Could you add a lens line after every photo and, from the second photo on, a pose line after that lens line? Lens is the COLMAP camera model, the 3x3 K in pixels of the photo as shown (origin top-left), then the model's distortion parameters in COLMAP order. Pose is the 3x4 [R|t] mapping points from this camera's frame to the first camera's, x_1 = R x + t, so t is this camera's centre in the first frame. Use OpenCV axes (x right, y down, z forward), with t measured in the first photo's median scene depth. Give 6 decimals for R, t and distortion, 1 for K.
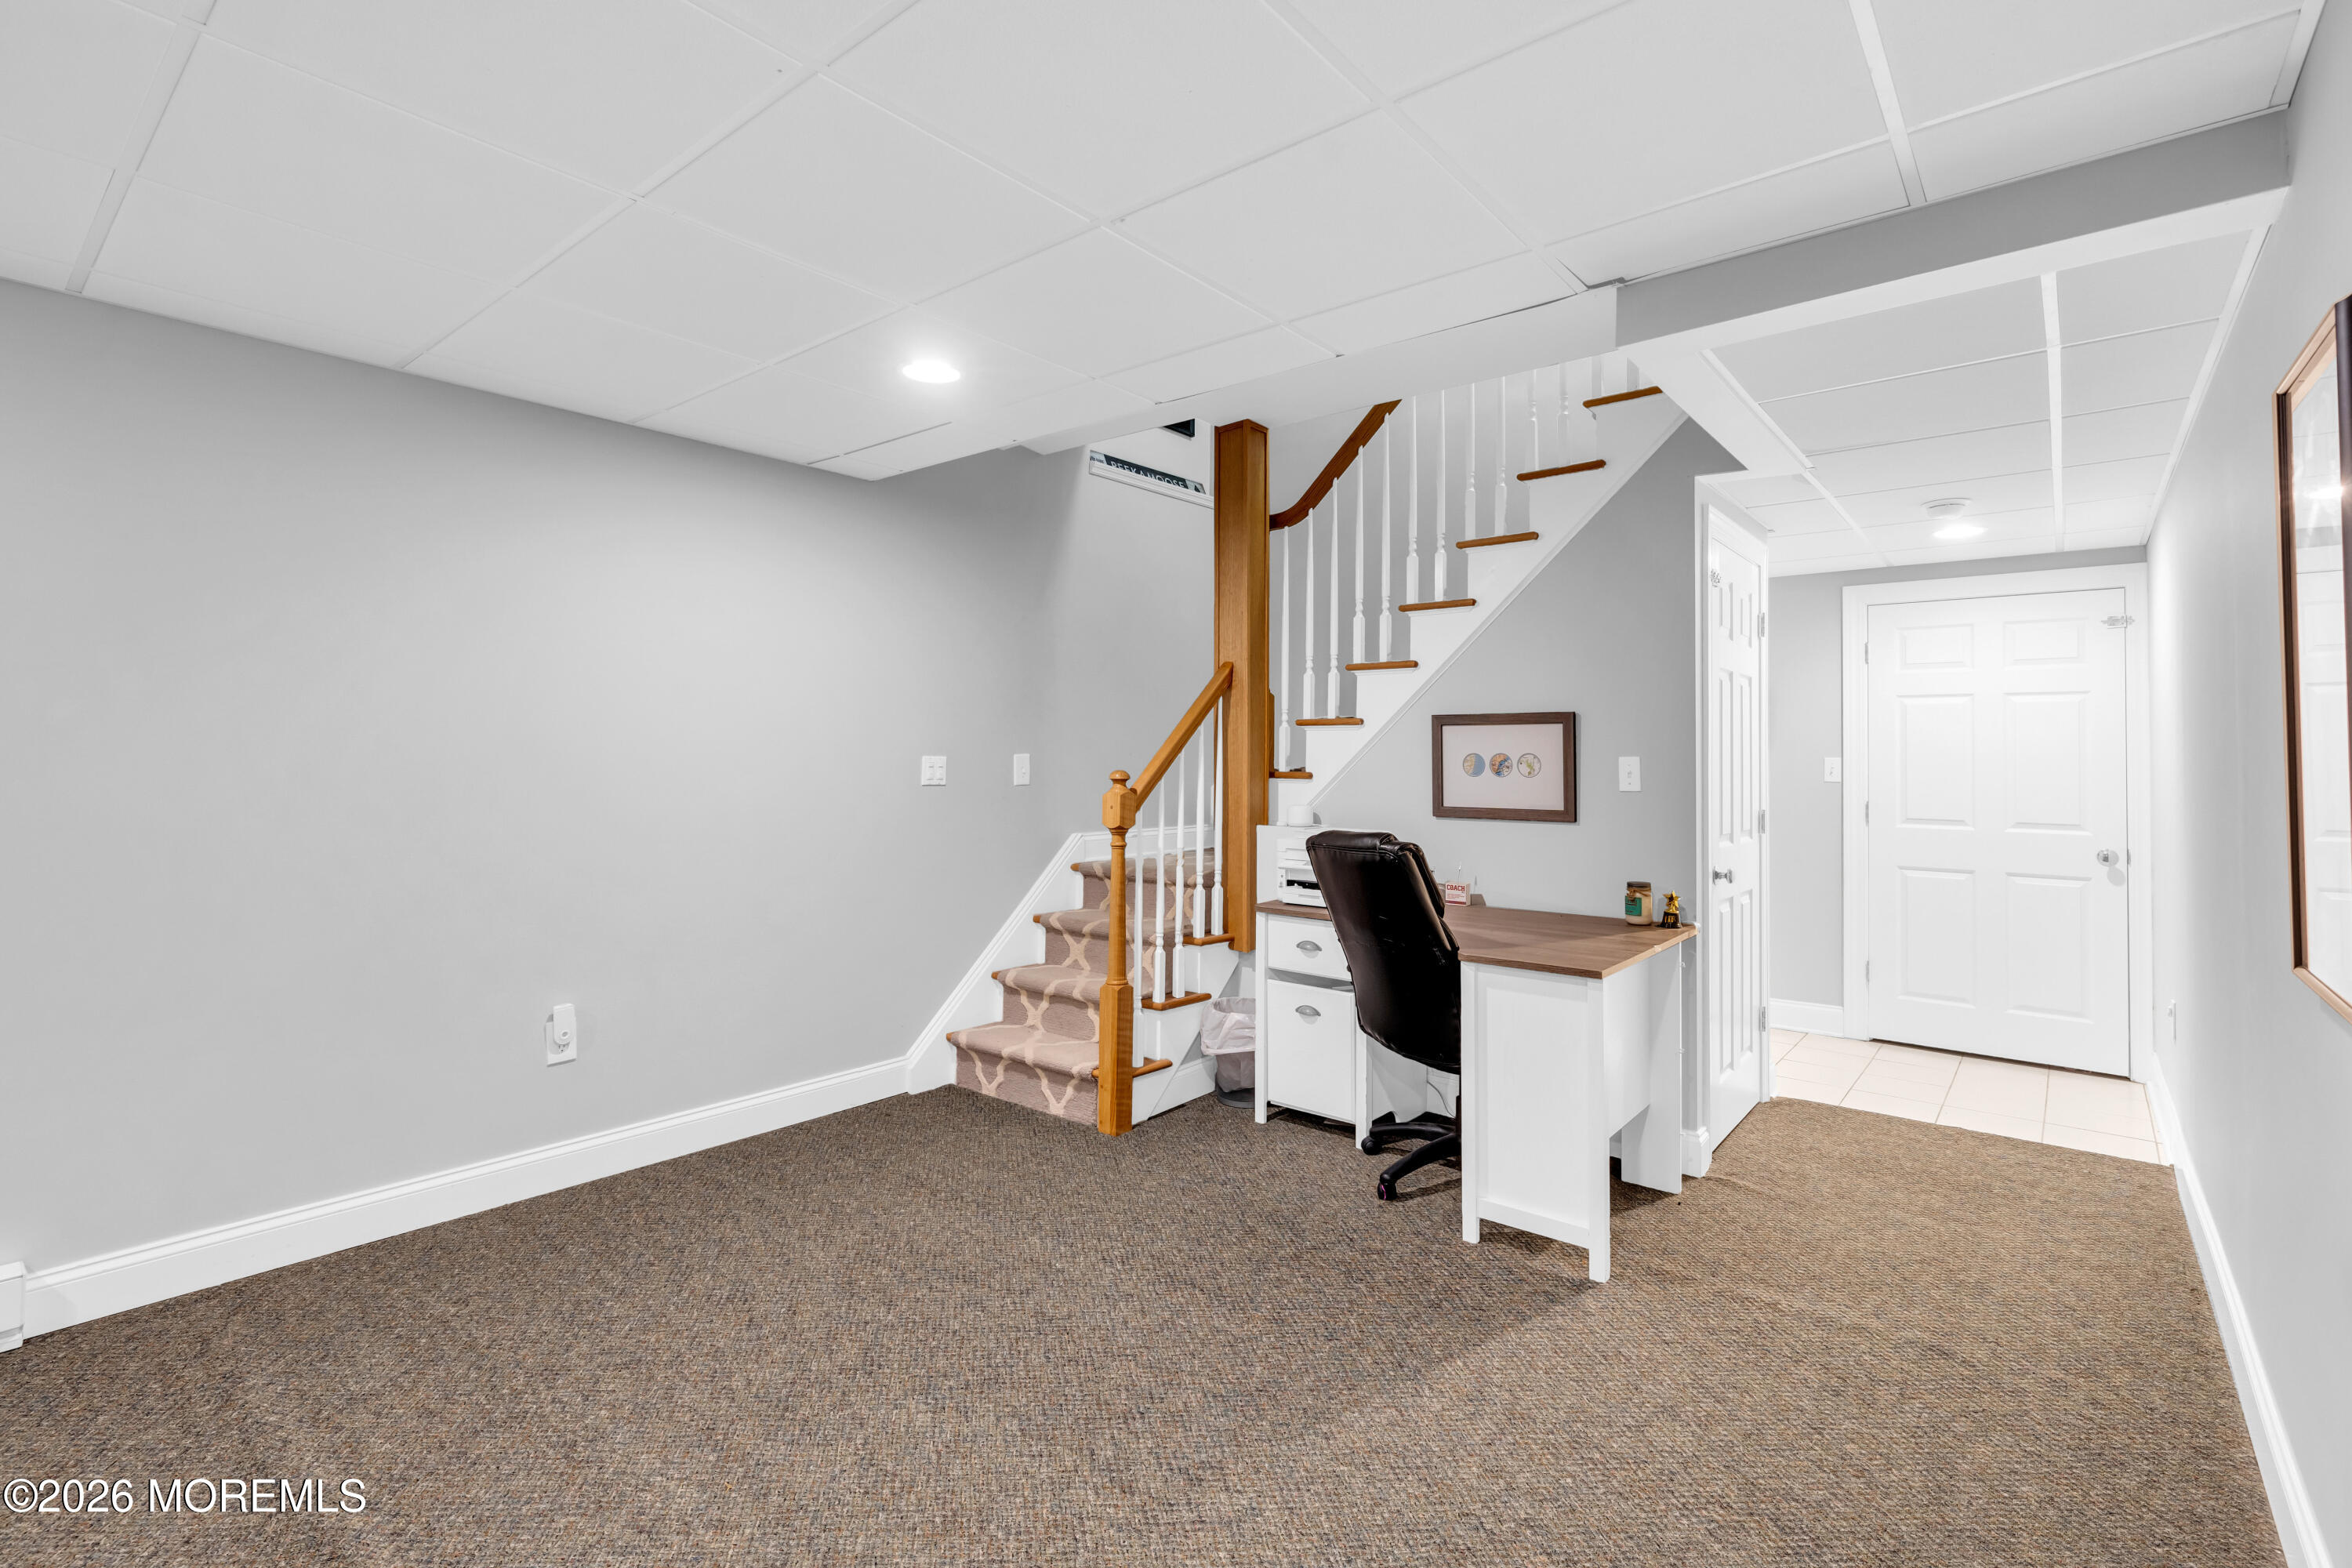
lens RADIAL K [[1069.6, 0, 1175.1], [0, 1069.6, 764.3], [0, 0, 1]] dist [0.000924, -0.000008]
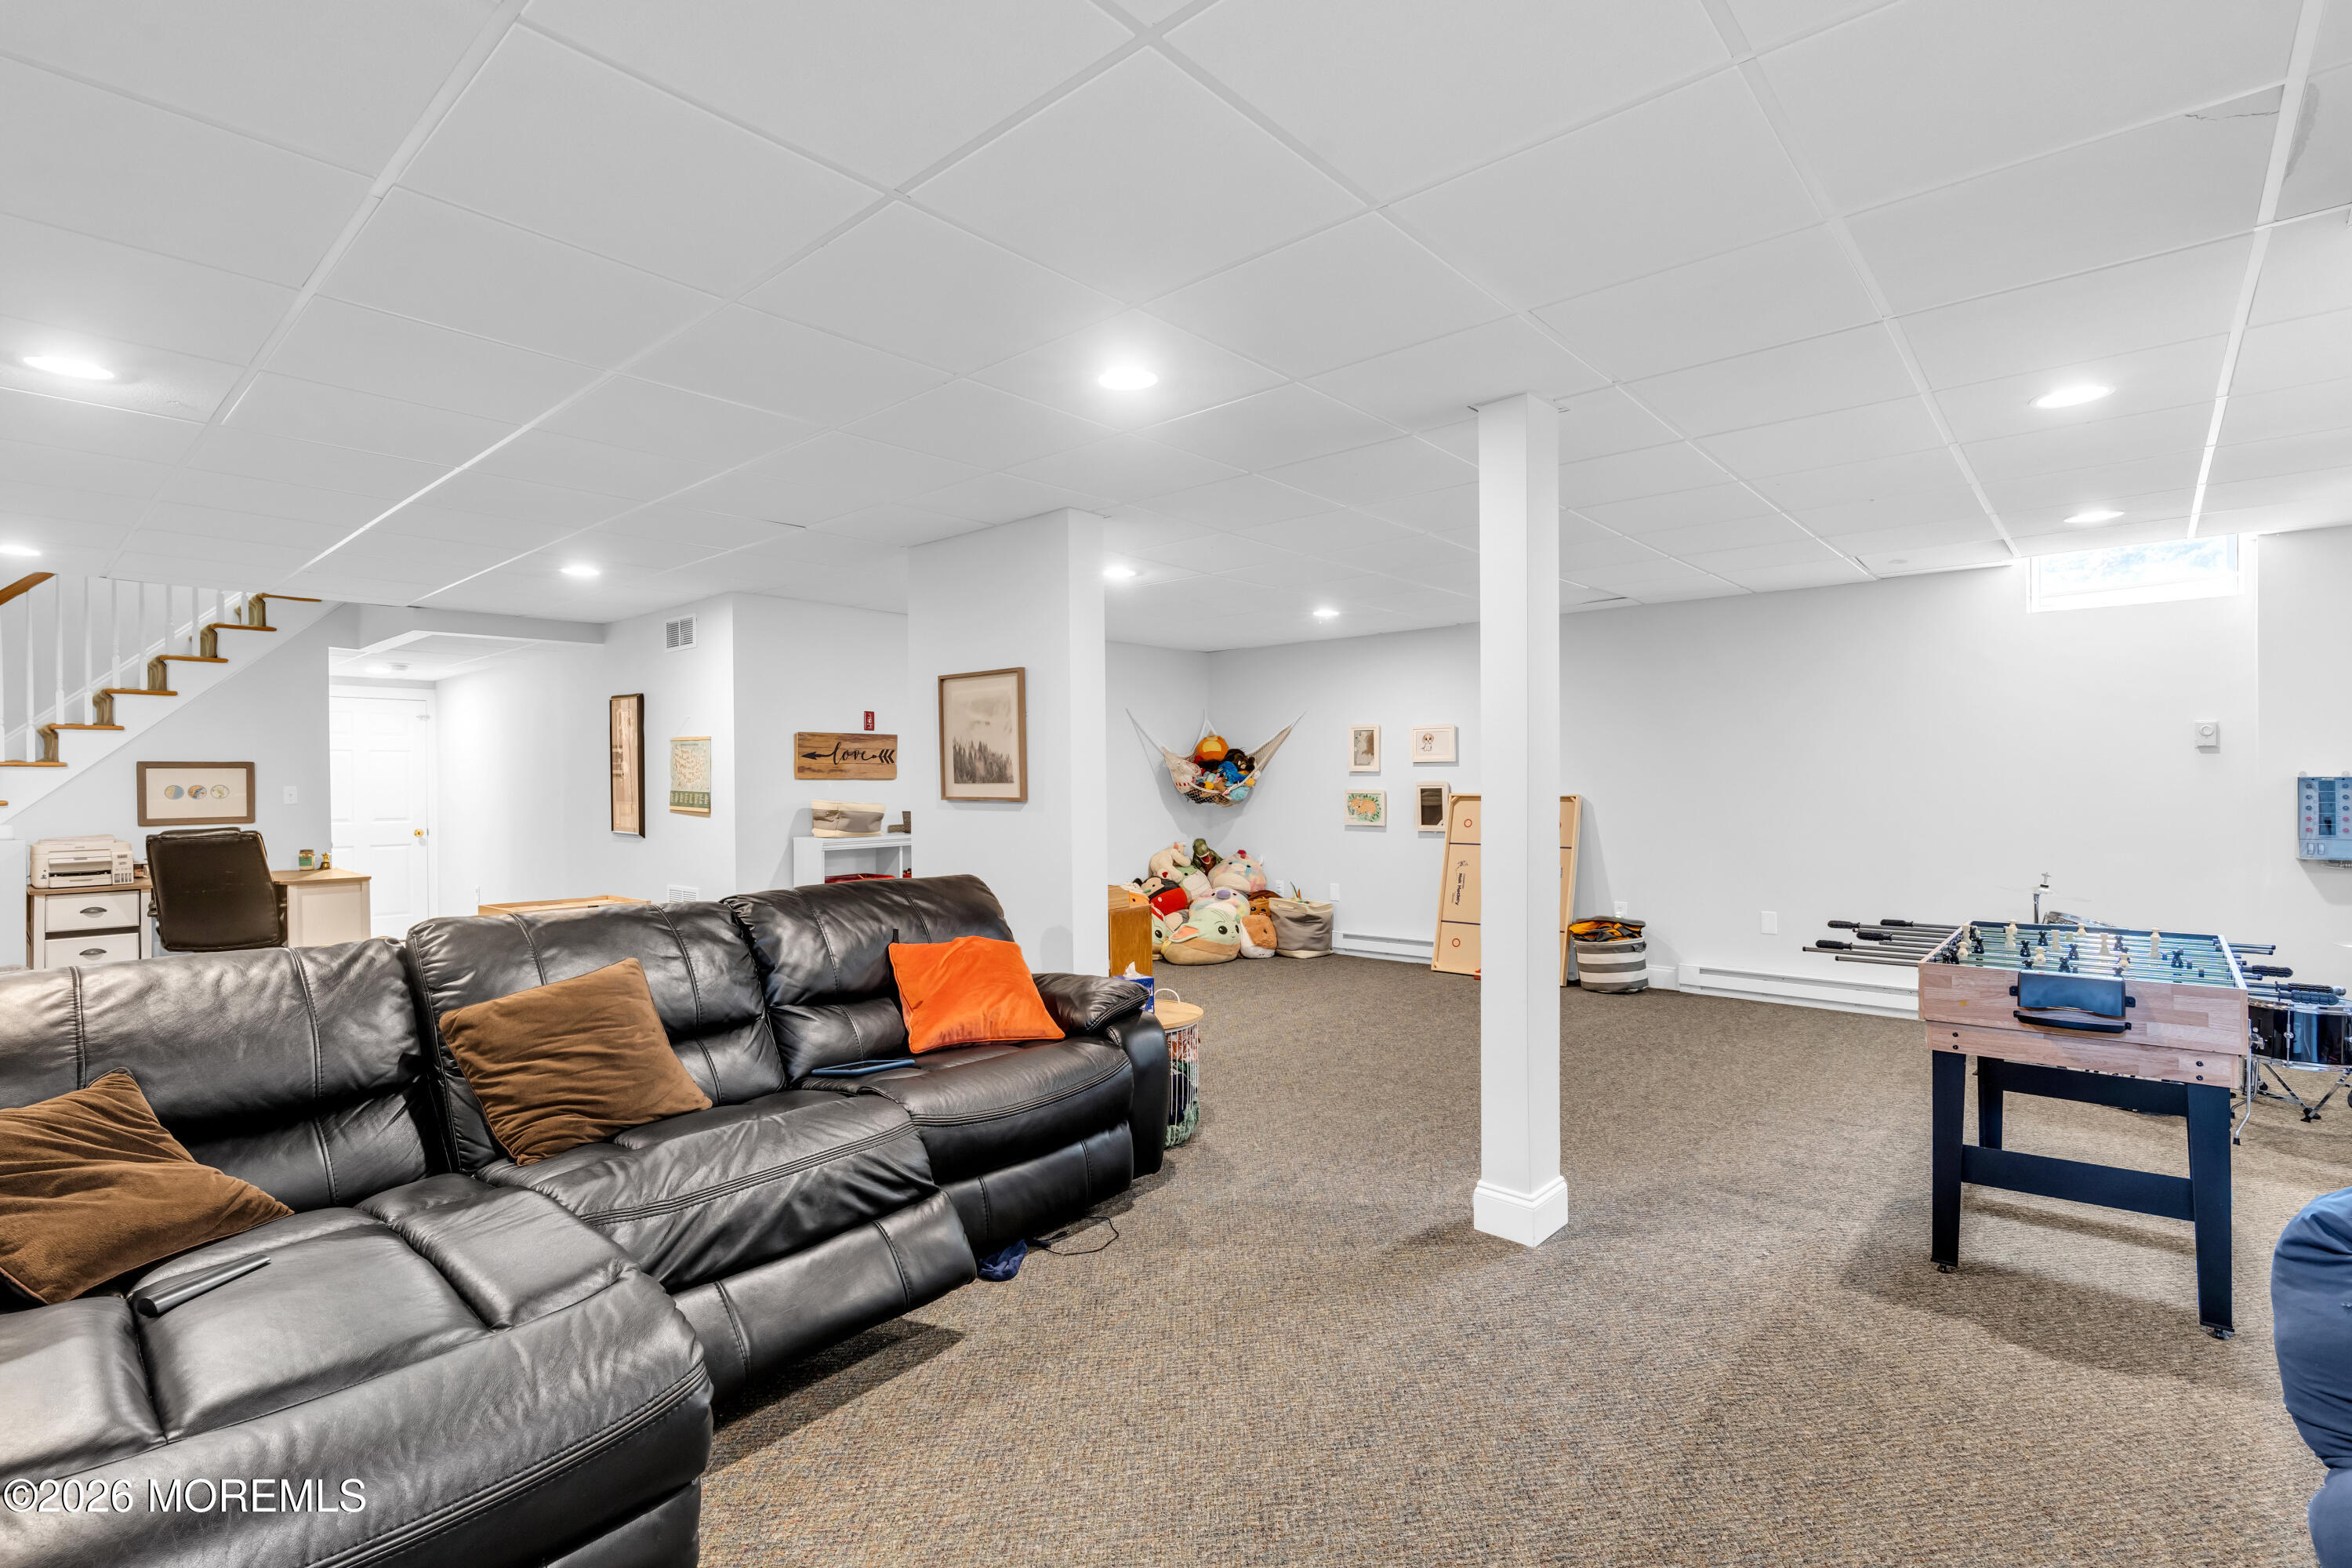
lens RADIAL K [[1069.6, 0, 1175.9], [0, 1069.6, 779.0], [0, 0, 1]] dist [0.000924, -0.000008]
pose [[0.034646, -0.005839, 0.999383, -1.326043], [0.008350, 0.999950, 0.005553, -0.016415], [-0.999365, 0.008153, 0.034693, -0.606030]]
